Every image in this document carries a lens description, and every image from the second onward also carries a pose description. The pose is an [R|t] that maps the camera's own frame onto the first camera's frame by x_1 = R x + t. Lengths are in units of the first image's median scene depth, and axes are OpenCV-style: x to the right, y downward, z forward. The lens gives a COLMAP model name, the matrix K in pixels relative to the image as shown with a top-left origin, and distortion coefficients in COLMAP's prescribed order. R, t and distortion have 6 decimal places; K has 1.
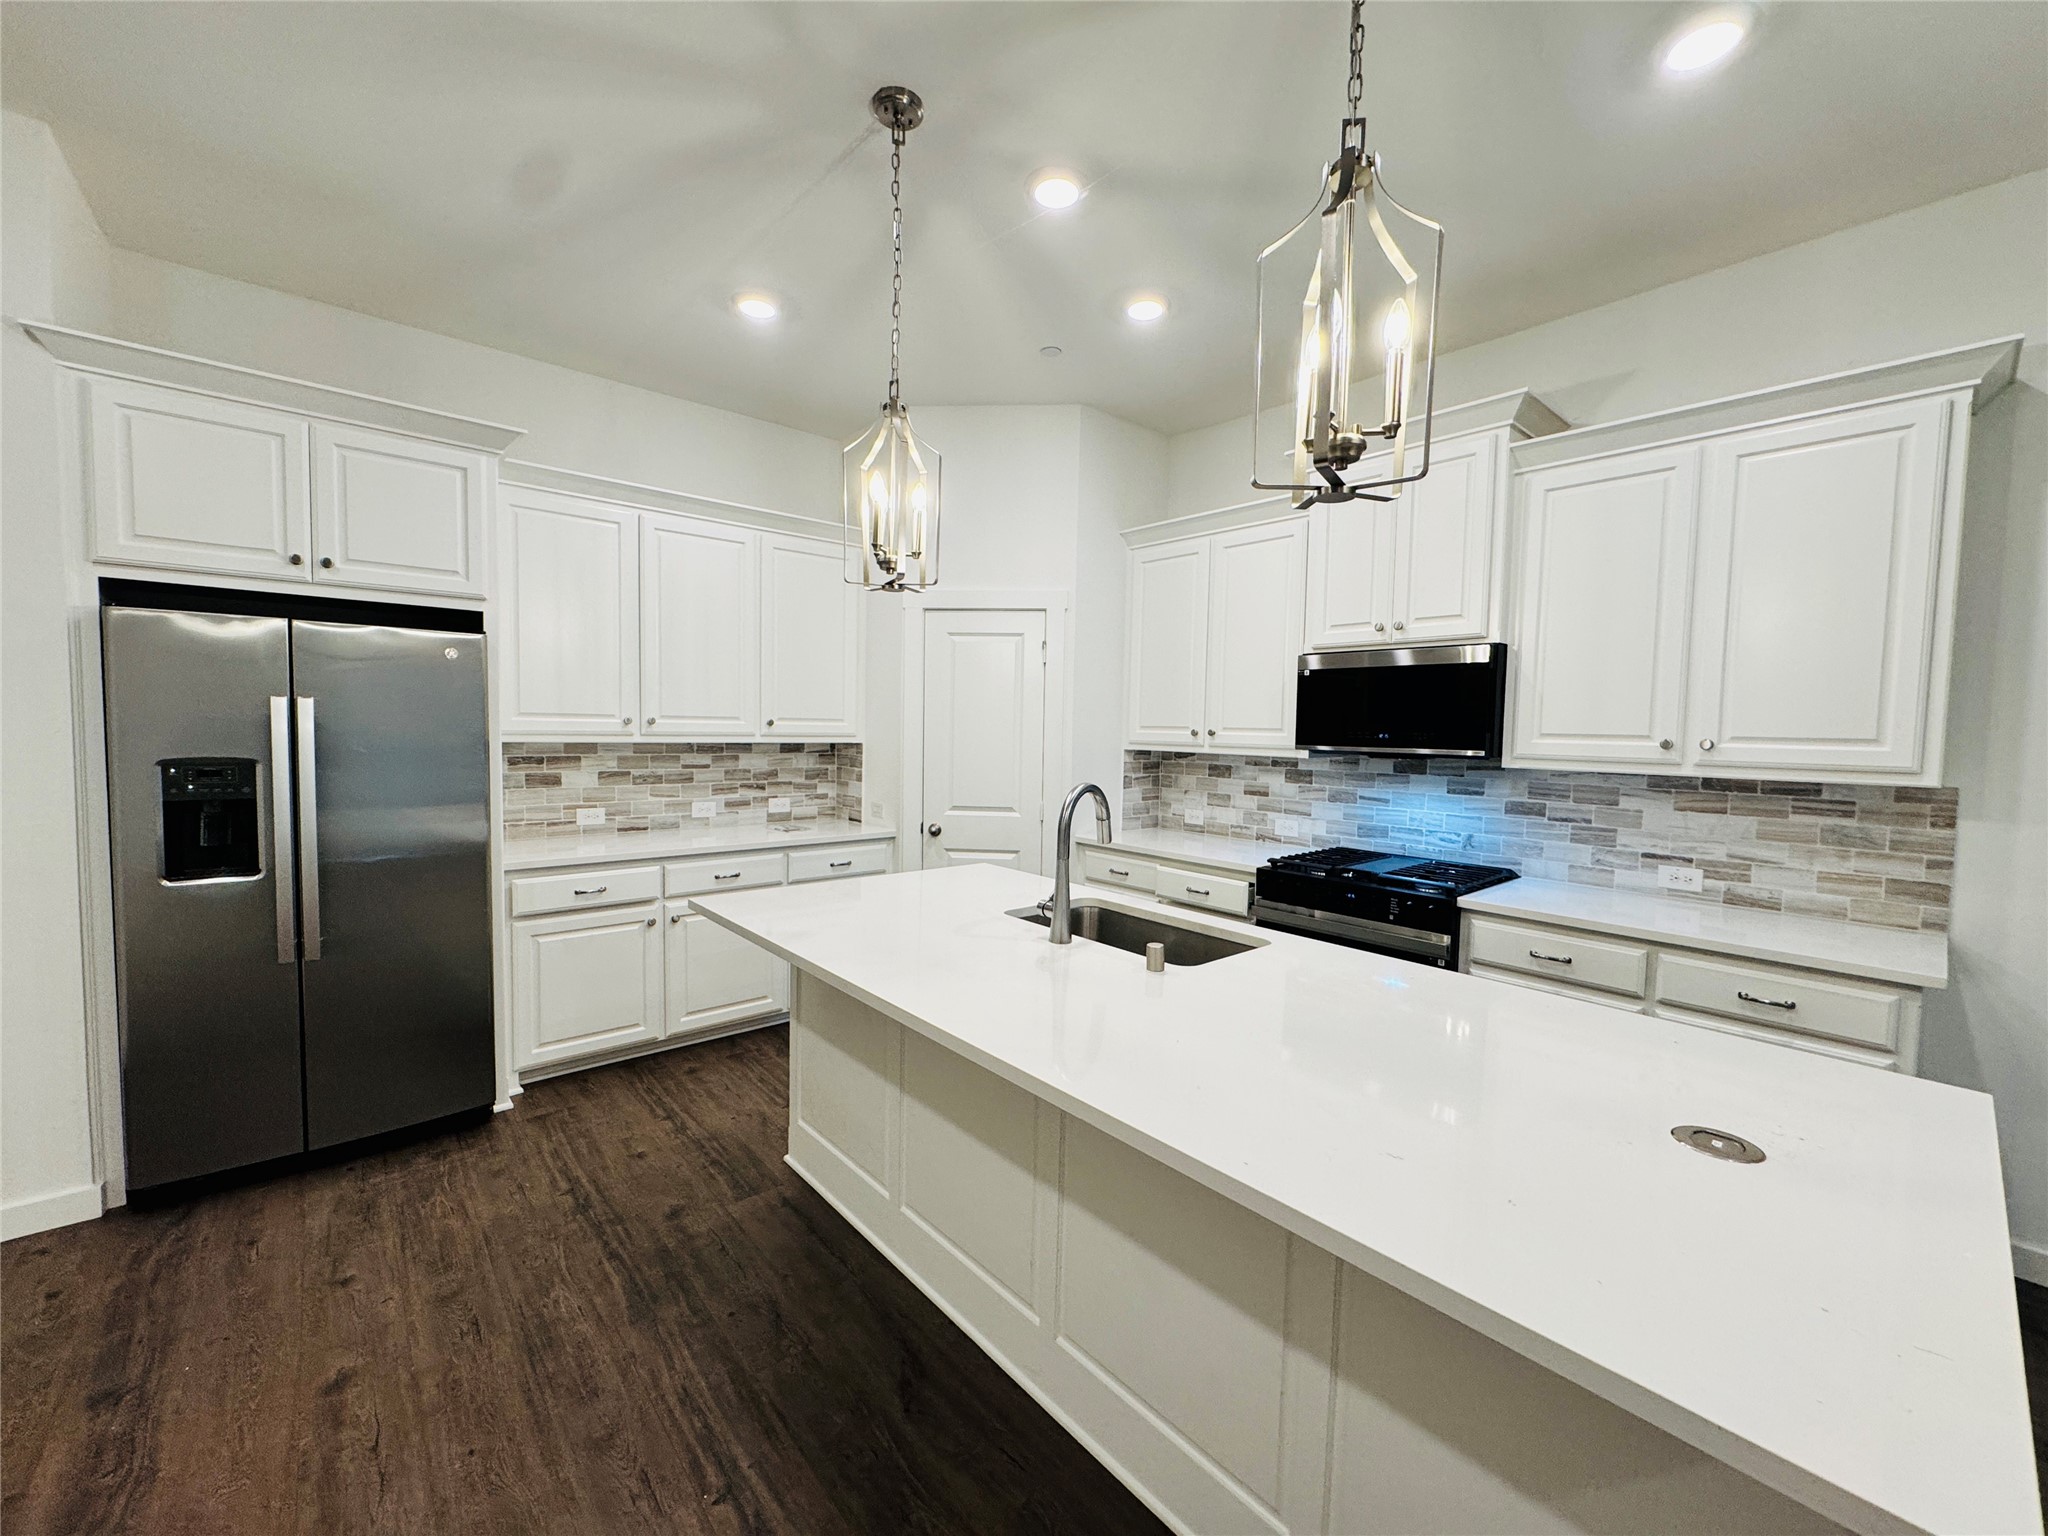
lens RADIAL K [[812.1, 0, 1024.6], [0, 812.1, 771.4], [0, 0, 1]] dist [-0.002573, -0.000831]
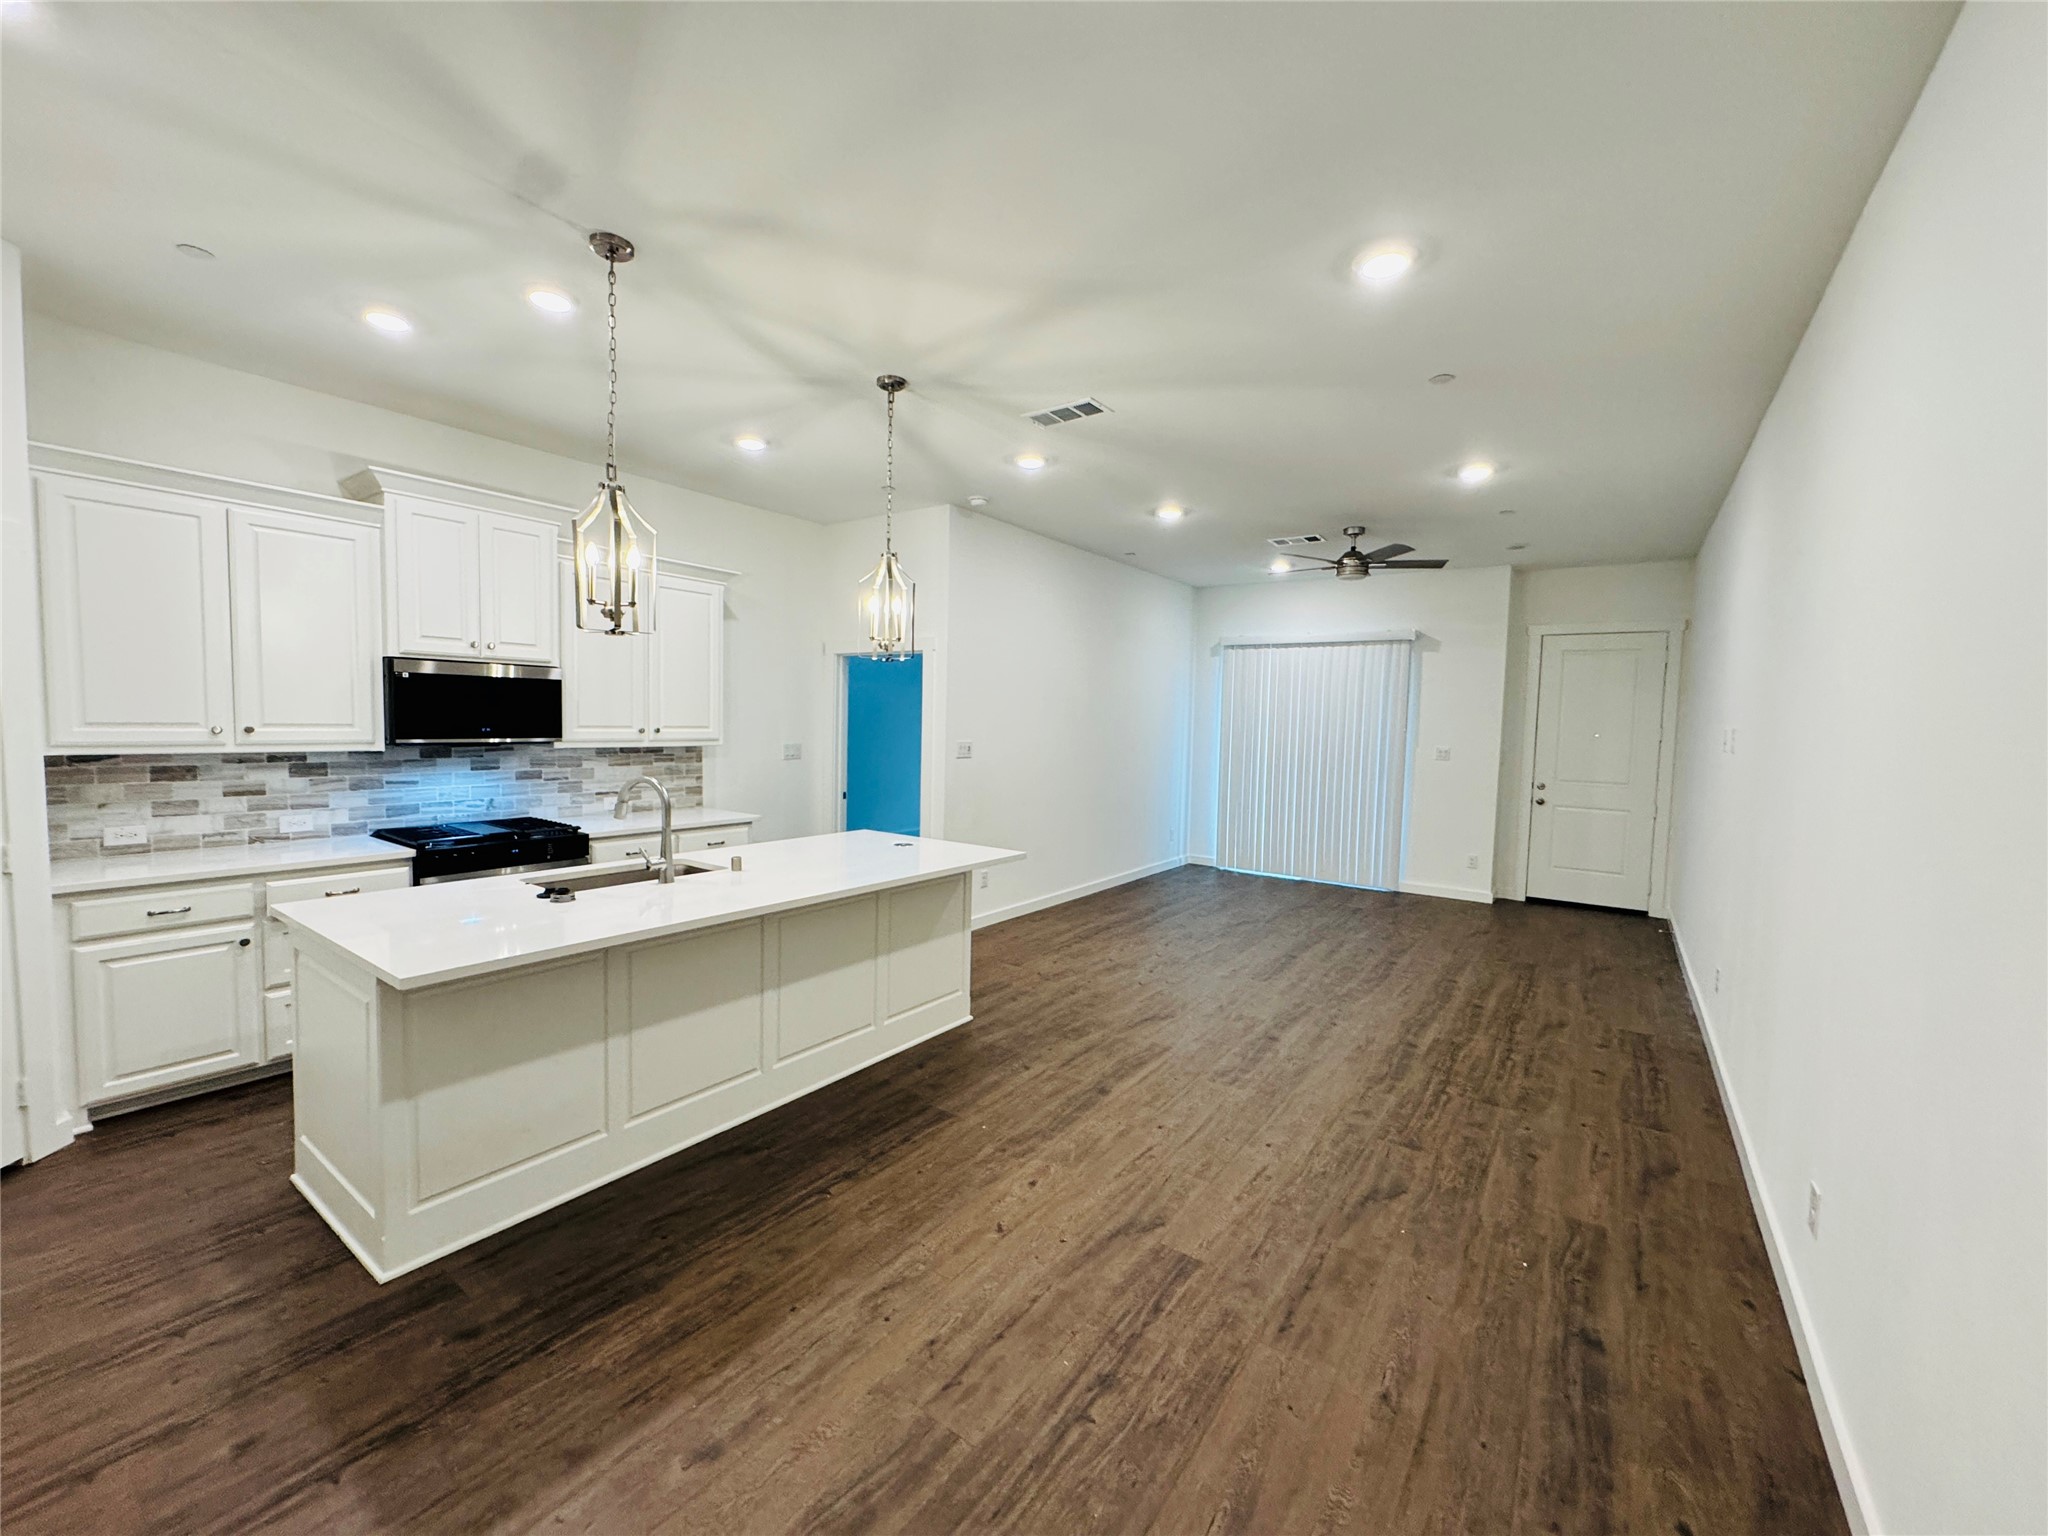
lens RADIAL K [[812.1, 0, 1021.2], [0, 812.1, 773.5], [0, 0, 1]] dist [-0.002573, -0.000831]
pose [[-0.225303, -0.091994, 0.969936, -1.013755], [0.026534, 0.994584, 0.100496, -0.081385], [-0.973927, 0.048378, -0.221642, 0.453345]]
